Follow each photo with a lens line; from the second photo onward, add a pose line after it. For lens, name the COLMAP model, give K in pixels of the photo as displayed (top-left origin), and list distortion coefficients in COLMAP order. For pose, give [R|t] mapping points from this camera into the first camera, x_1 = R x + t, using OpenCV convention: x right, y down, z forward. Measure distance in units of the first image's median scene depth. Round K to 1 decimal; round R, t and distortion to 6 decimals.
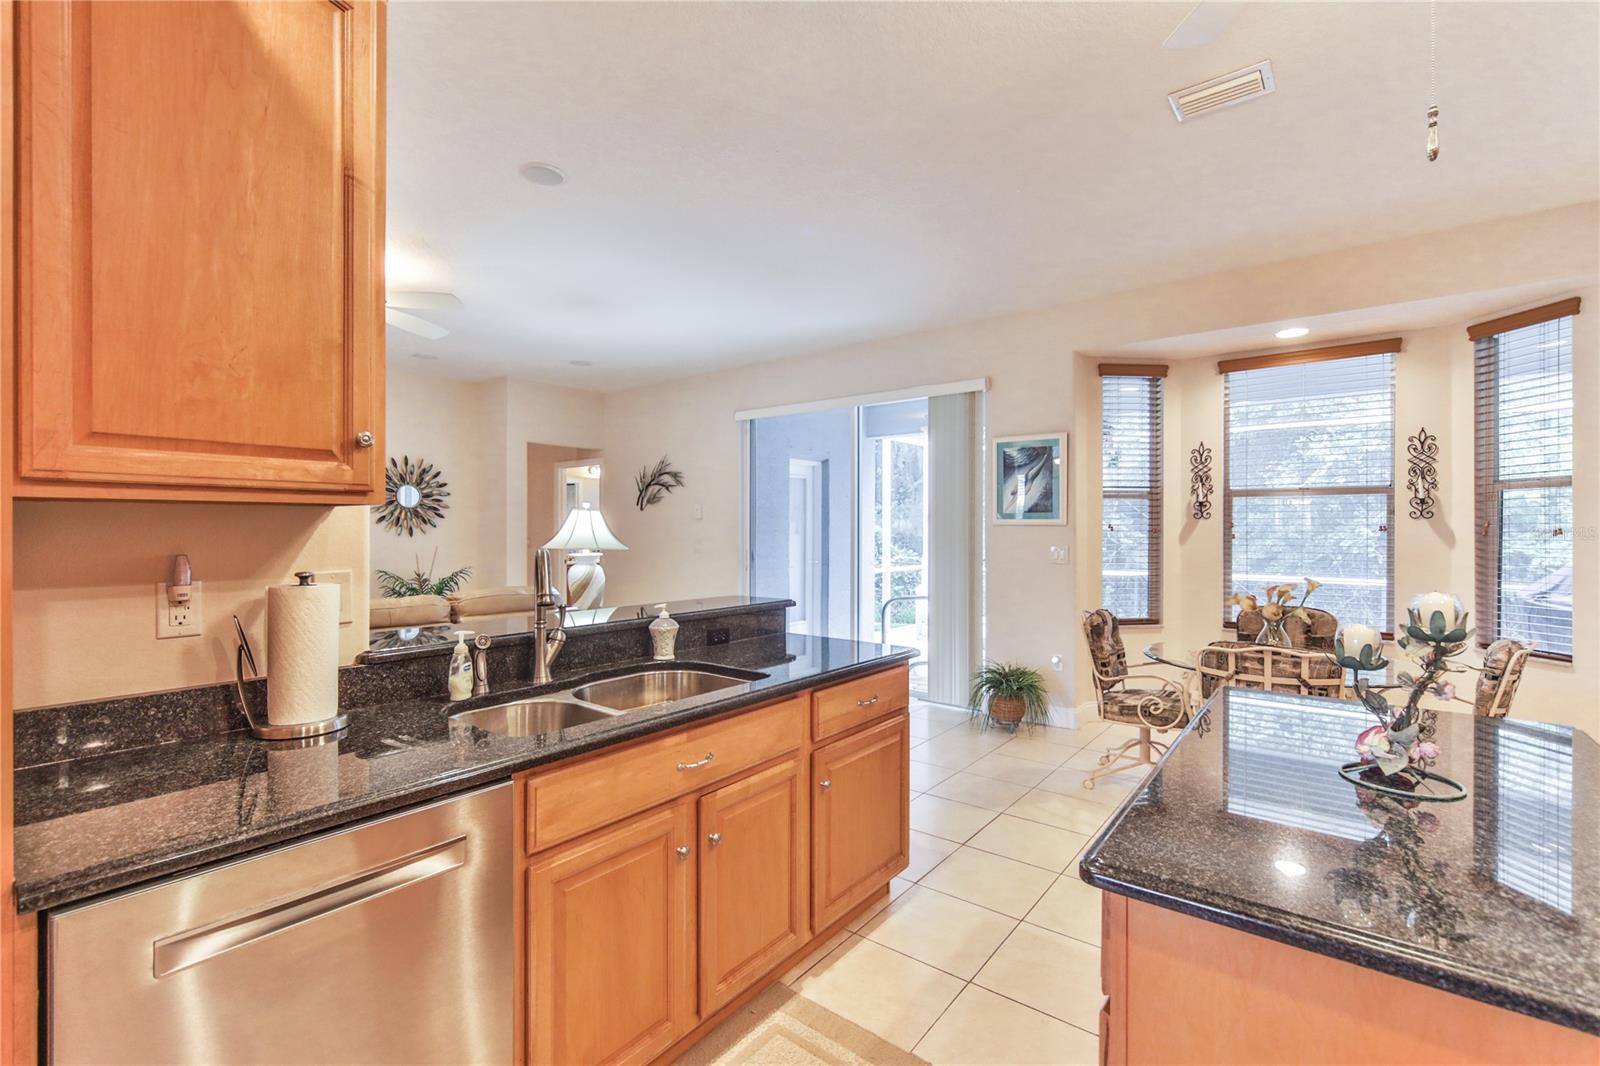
lens RADIAL K [[709.7, 0, 800.4], [0, 709.7, 536.4], [0, 0, 1]] dist [-0.001937, 0.000111]
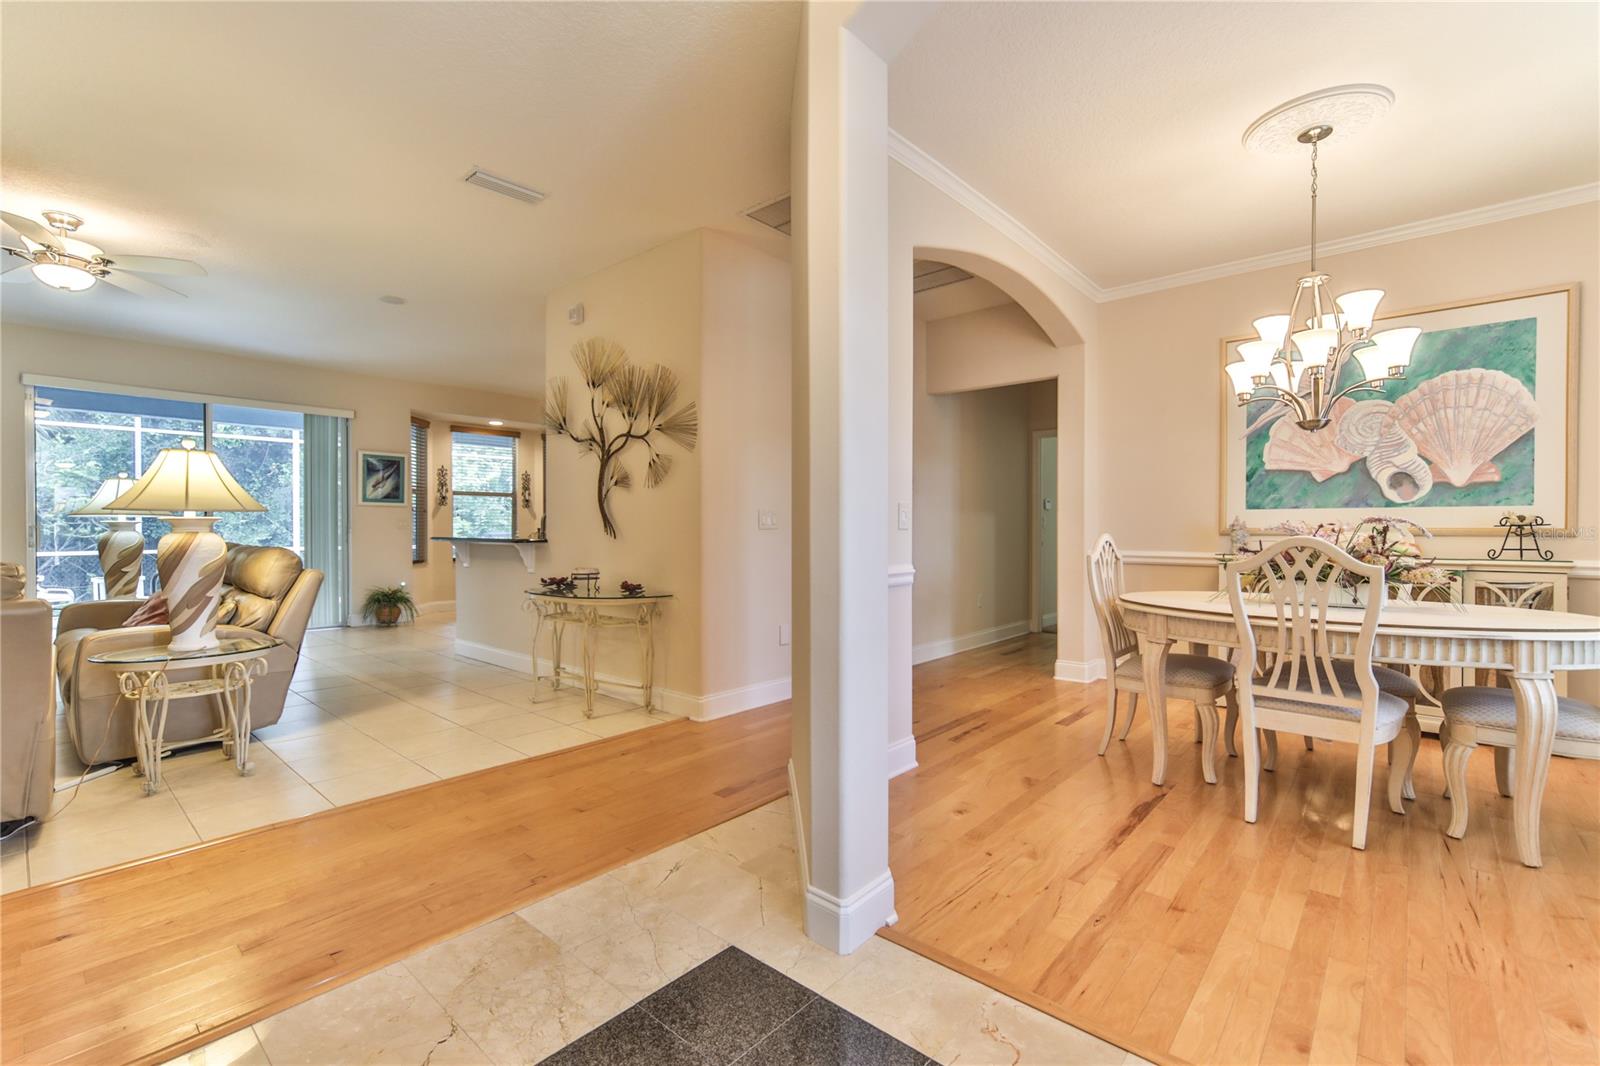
lens RADIAL K [[712.2, 0, 800.0], [0, 712.2, 533.0], [0, 0, 1]] dist [-0.001488, 0.000310]
pose [[0.072559, -0.007673, 0.997335, -1.307611], [0.005440, 0.999959, 0.007298, 0.041667], [-0.997349, 0.004896, 0.072597, -0.098655]]
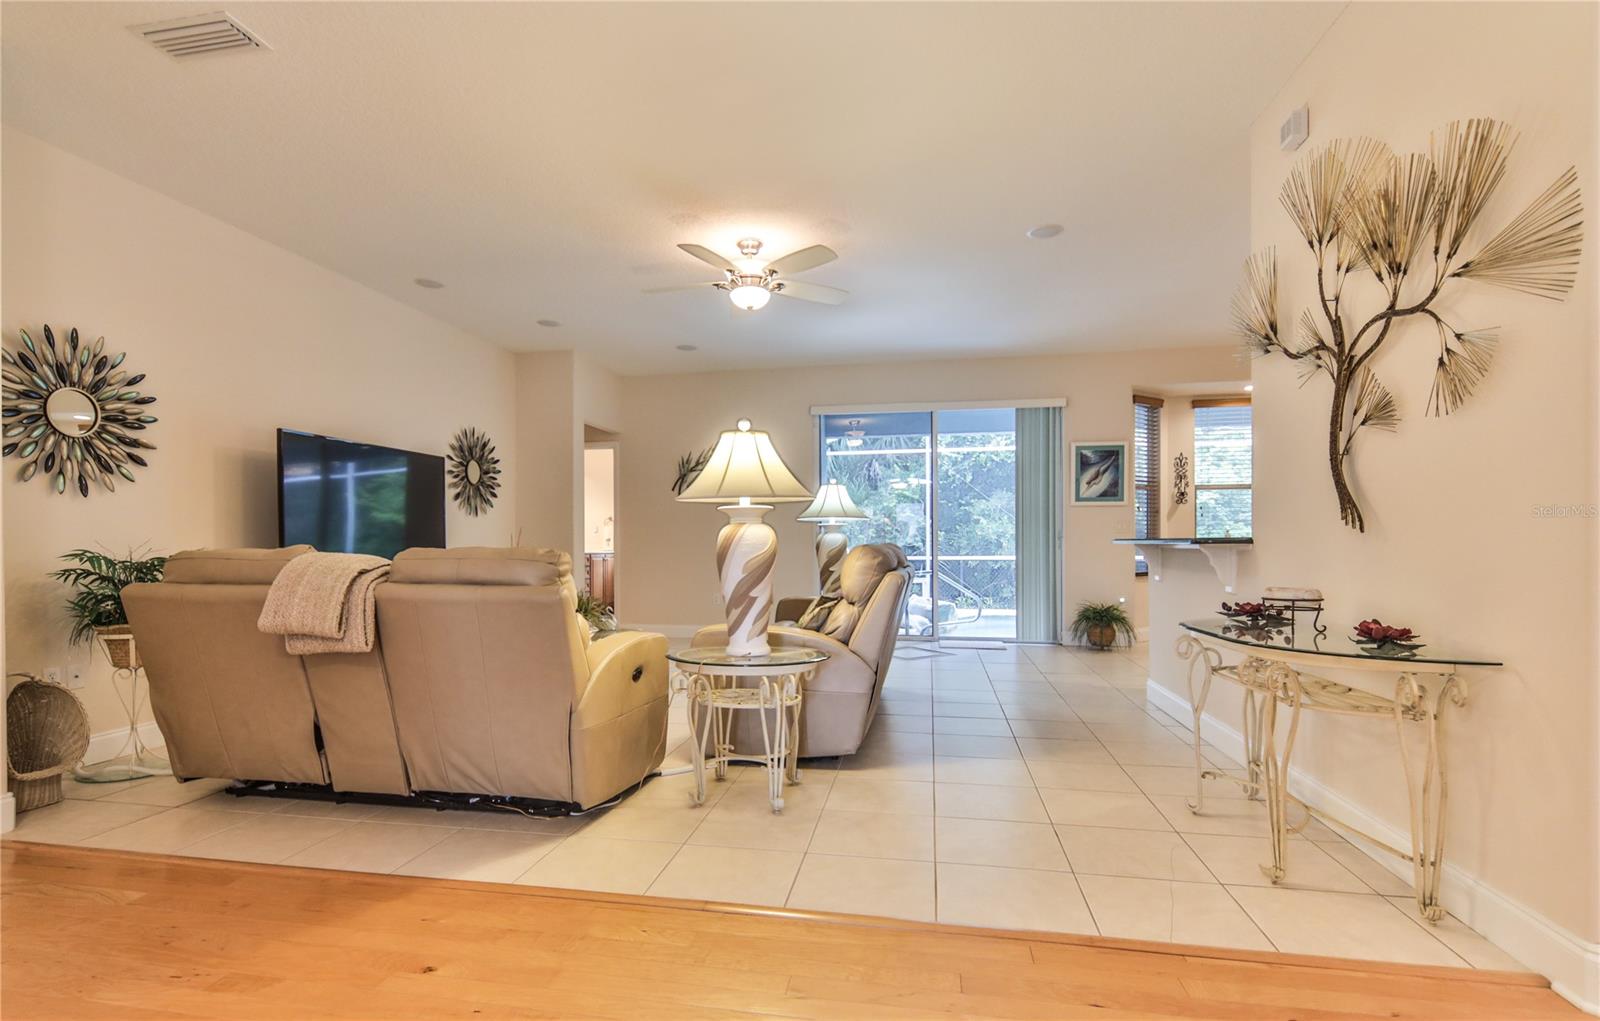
lens RADIAL K [[758.1, 0, 769.8], [0, 758.1, 545.3], [0, 0, 1]] dist [0.000134, -0.000026]
pose [[0.899486, -0.004929, 0.436921, -0.941771], [0.006499, 0.999977, -0.002098, 0.062556], [-0.436901, 0.004727, 0.899497, -0.062477]]
